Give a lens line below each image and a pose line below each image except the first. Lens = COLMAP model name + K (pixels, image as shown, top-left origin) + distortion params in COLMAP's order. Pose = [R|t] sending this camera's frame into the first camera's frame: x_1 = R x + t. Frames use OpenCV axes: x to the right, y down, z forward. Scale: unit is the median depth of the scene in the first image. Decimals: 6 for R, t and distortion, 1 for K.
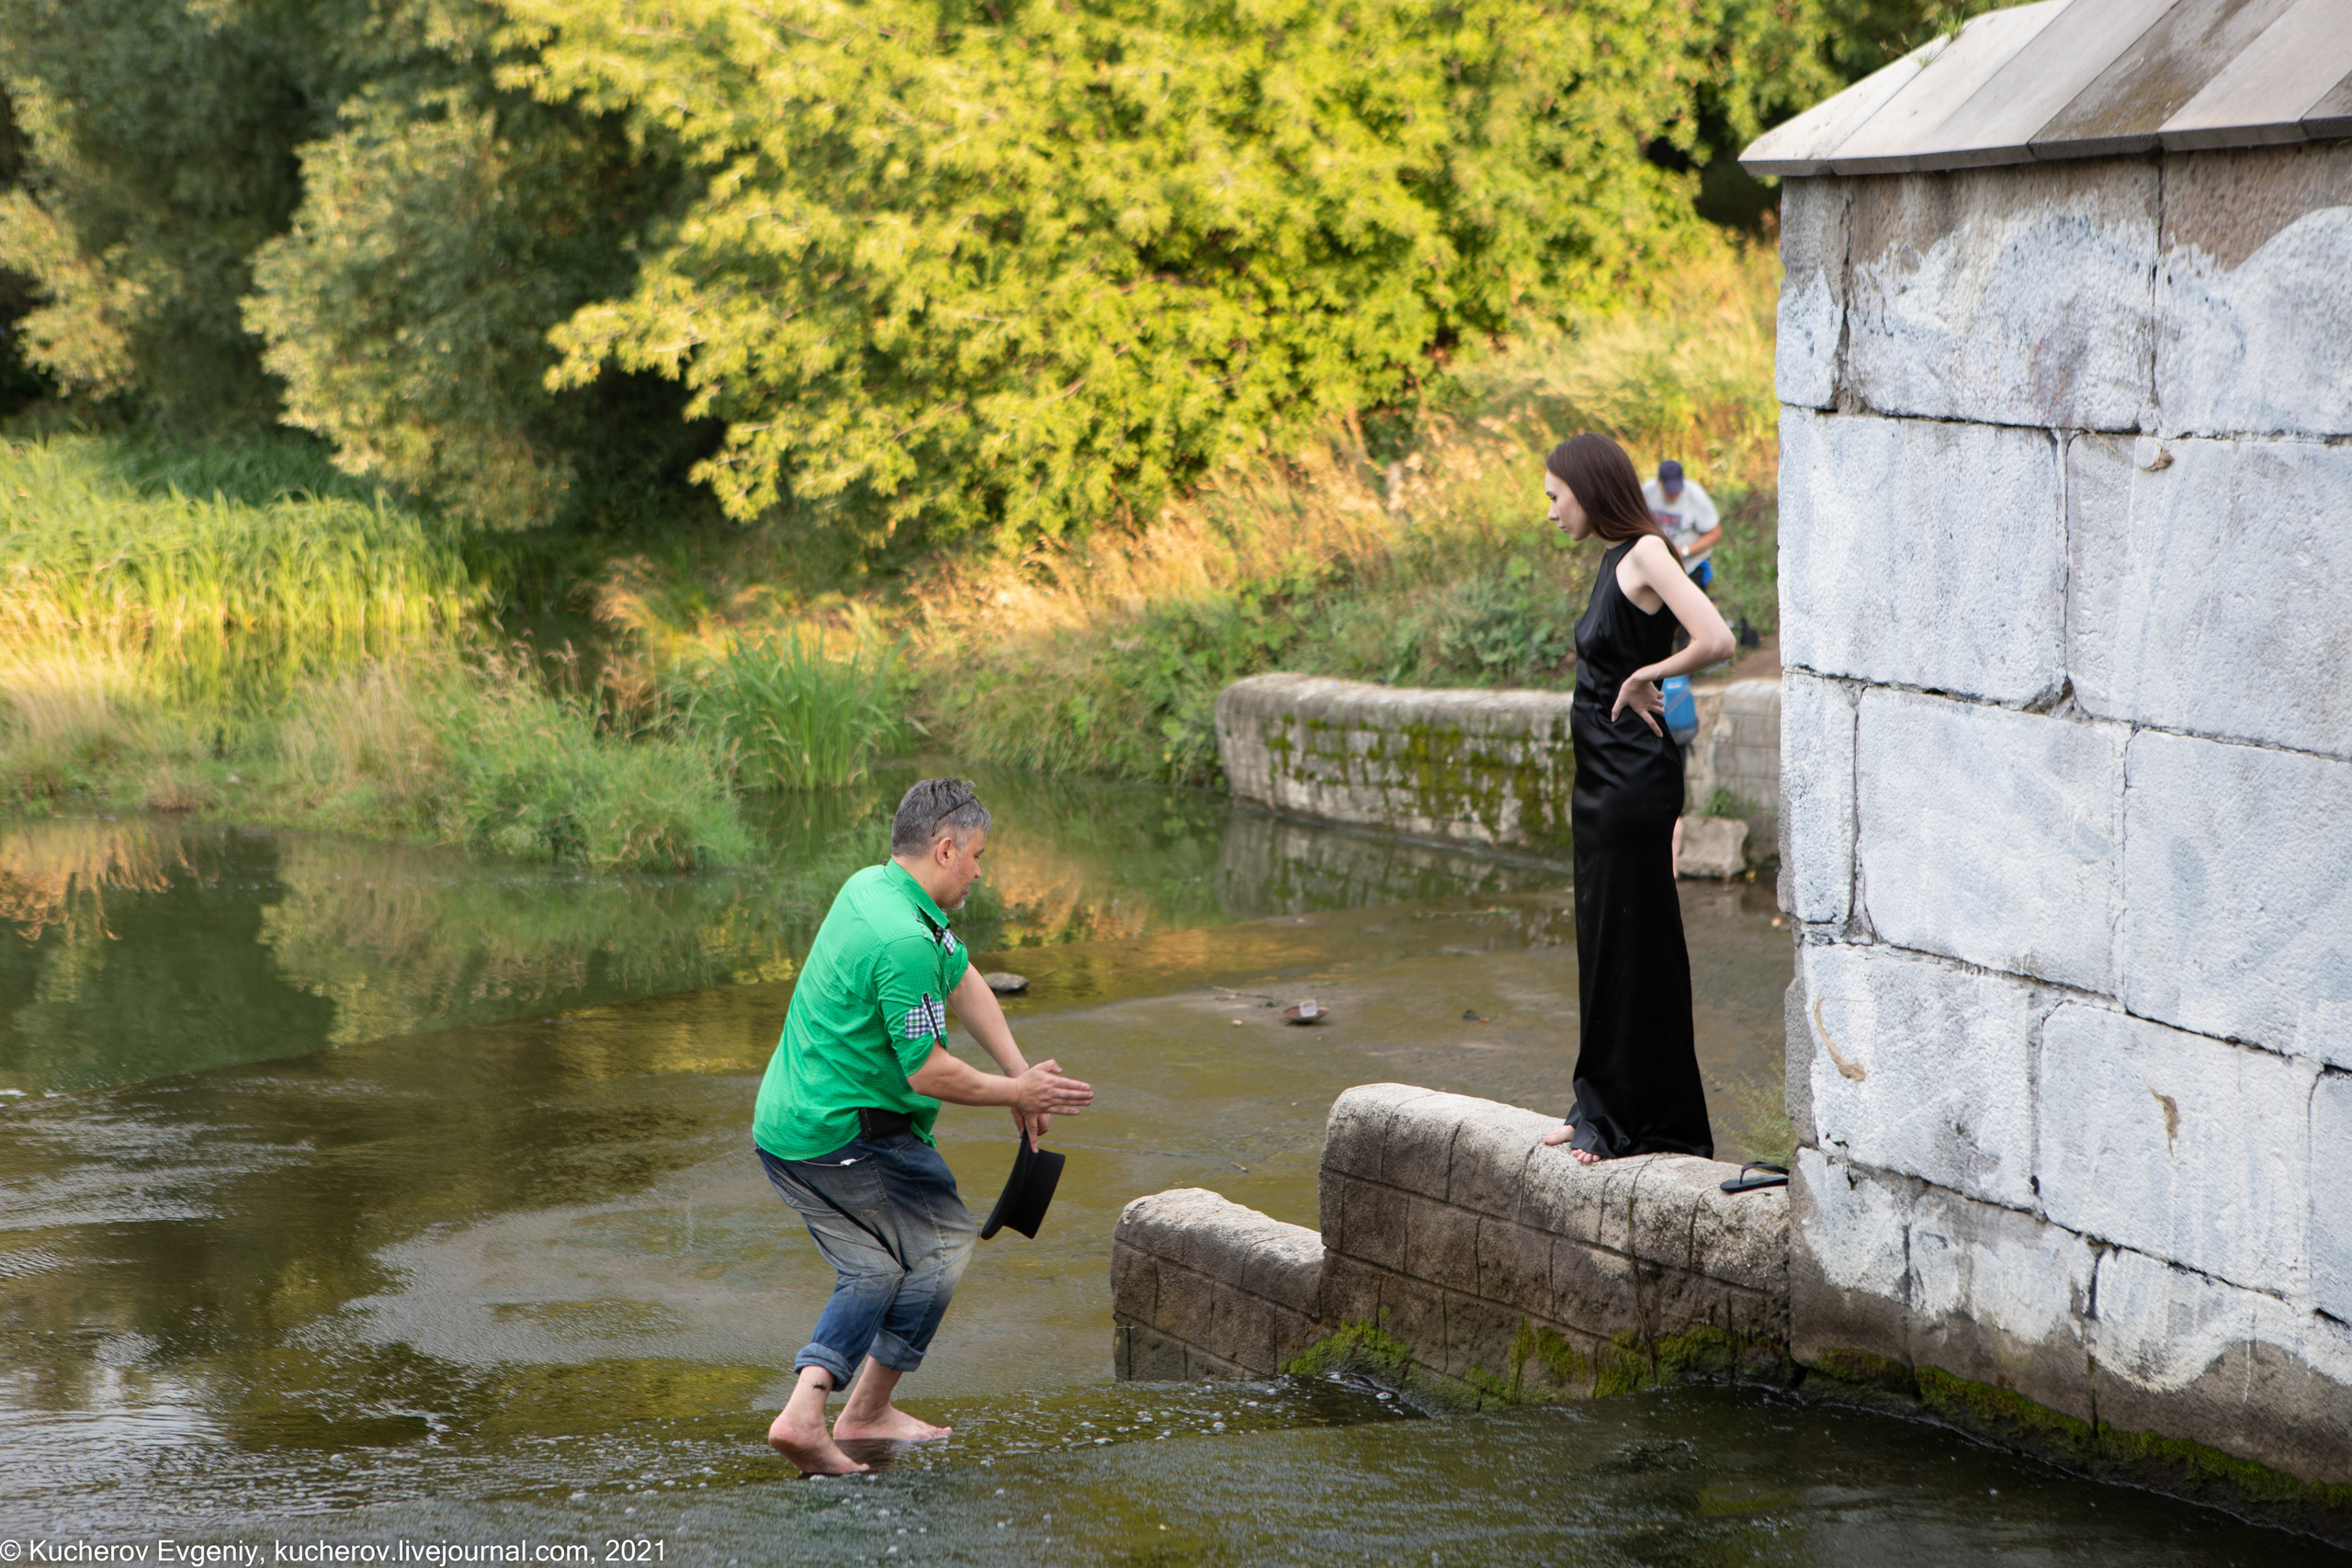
lens RADIAL K [[4561.3, 0, 1172.2], [0, 4561.3, 798.3], [0, 0, 1]] dist [0.210649, 0.000000]
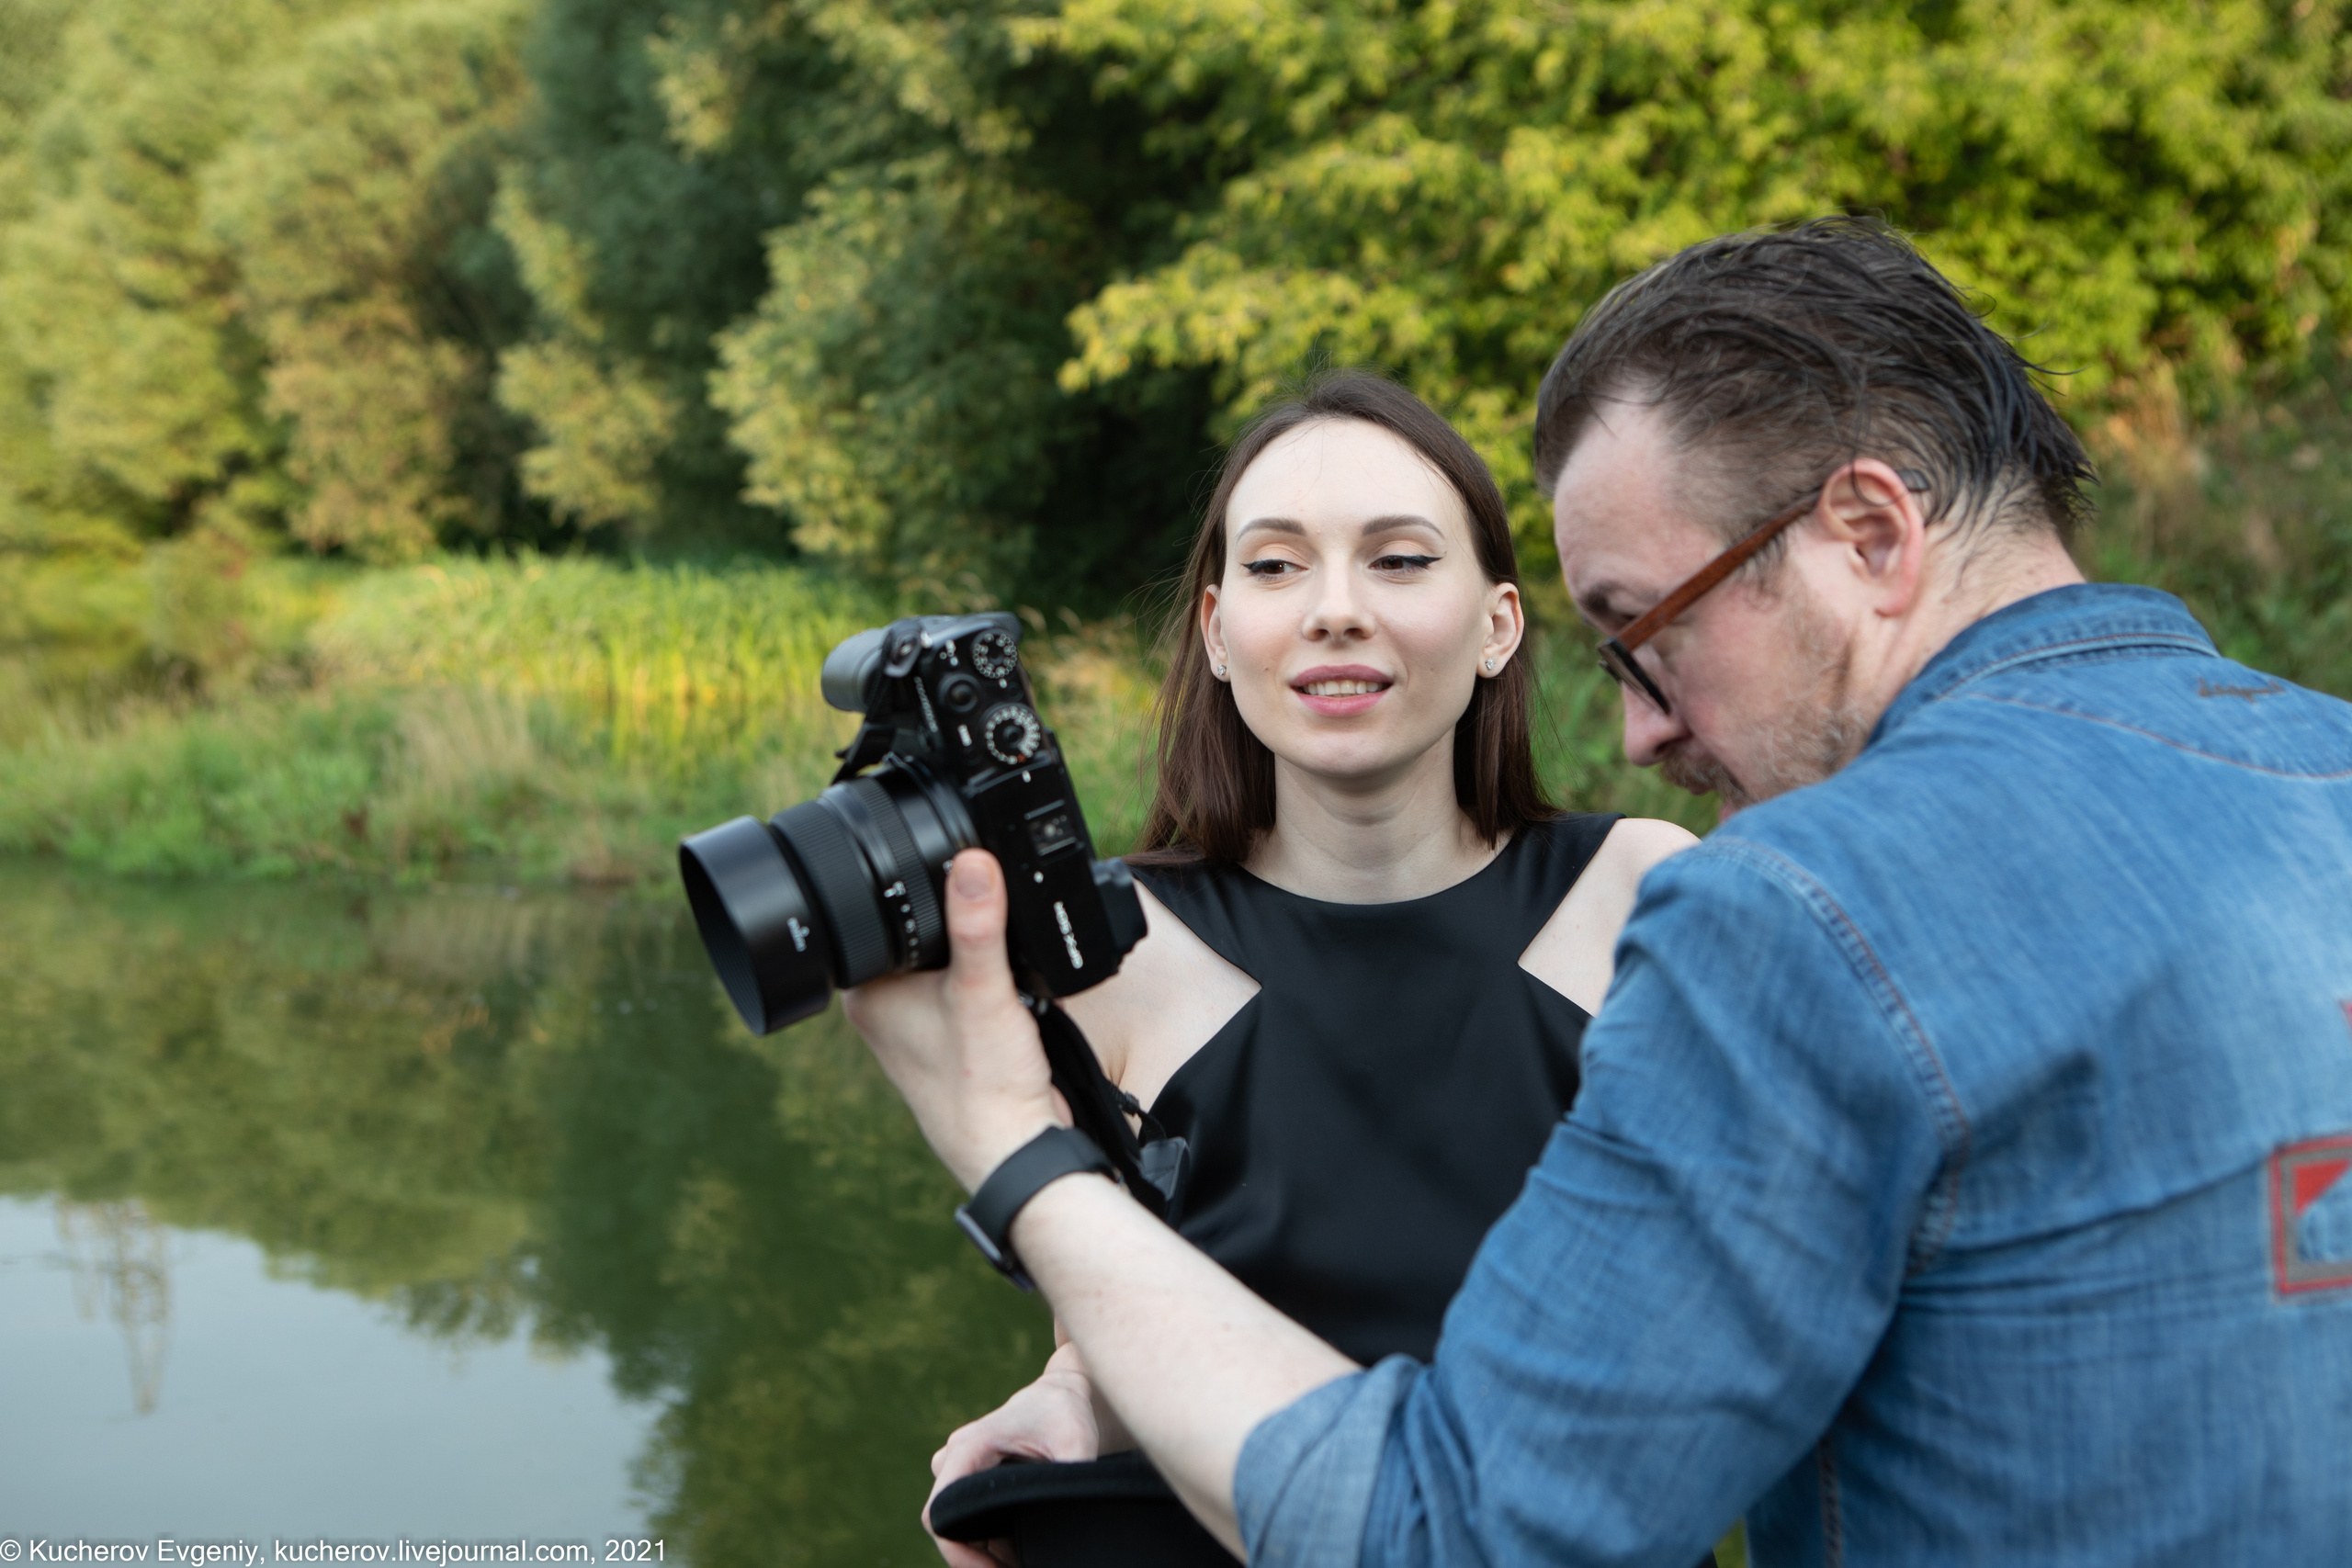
lens RADIAL K [[3215.2, 0, 1178.6], [0, 3215.2, 781.4], [0, 0, 1]] dist [-0.110456, 0.000000]
pose [[0.998626, 0.010151, -0.051417, -0.084360], [-0.011753, 0.999452, -0.030949, 0.000868], [0.051074, 0.031510, 0.998198, 0.416366]]
